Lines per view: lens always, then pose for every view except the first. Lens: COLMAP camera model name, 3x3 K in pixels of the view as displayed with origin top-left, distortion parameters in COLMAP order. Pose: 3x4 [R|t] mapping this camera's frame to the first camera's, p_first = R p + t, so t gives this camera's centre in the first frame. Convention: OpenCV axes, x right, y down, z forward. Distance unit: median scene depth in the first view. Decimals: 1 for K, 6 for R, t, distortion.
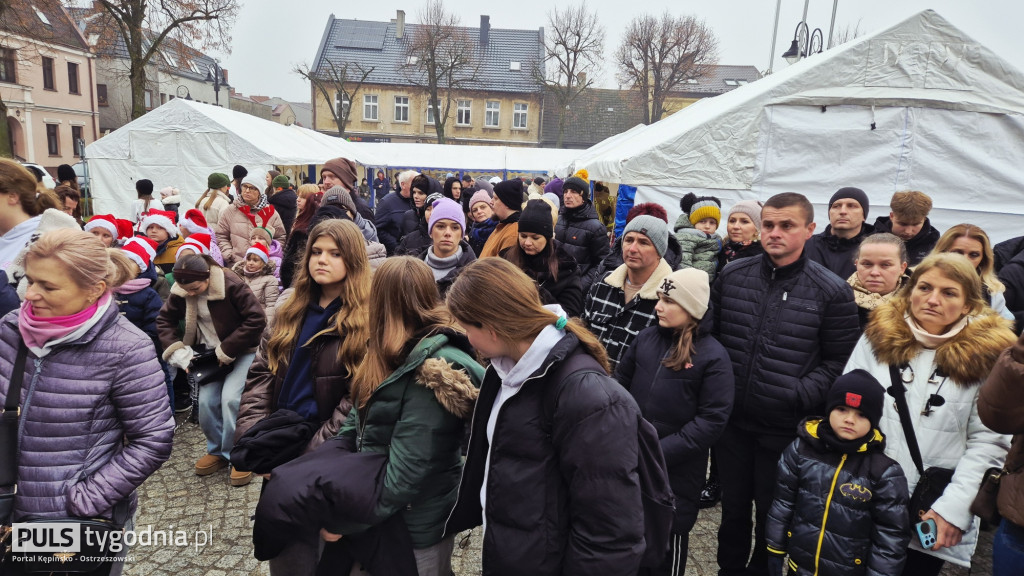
lens RADIAL K [[709.5, 0, 508.7], [0, 709.5, 293.1], [0, 0, 1]] dist [0.067627, -0.056879]
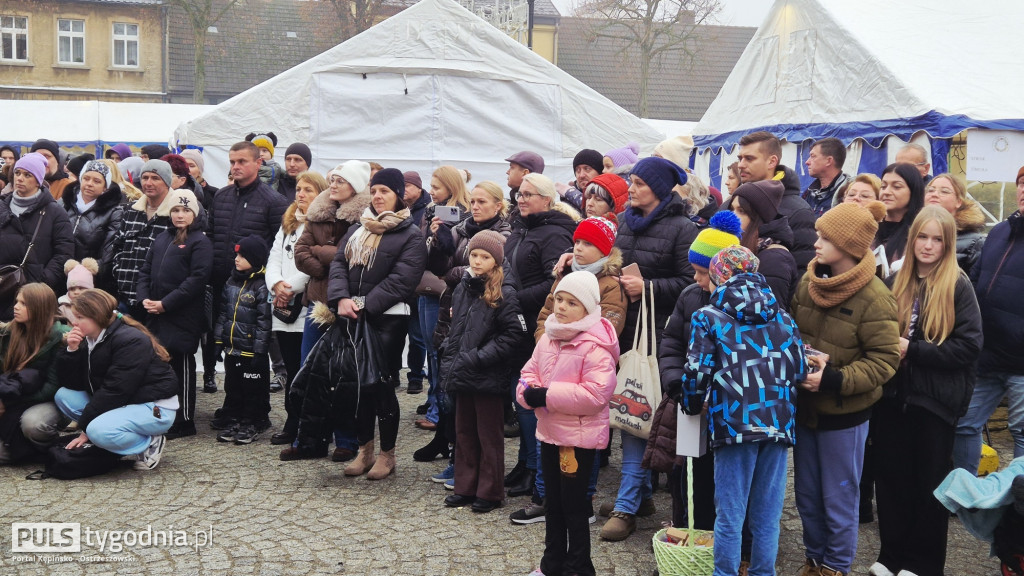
lens RADIAL K [[1399.2, 0, 514.9], [0, 1399.2, 280.5], [0, 0, 1]] dist [0.070872, 0.000000]
pose [[0.962233, -0.047183, 0.268107, 0.007578], [0.066692, 0.995711, -0.064129, 0.027703], [-0.263932, 0.079588, 0.961252, -0.145034]]
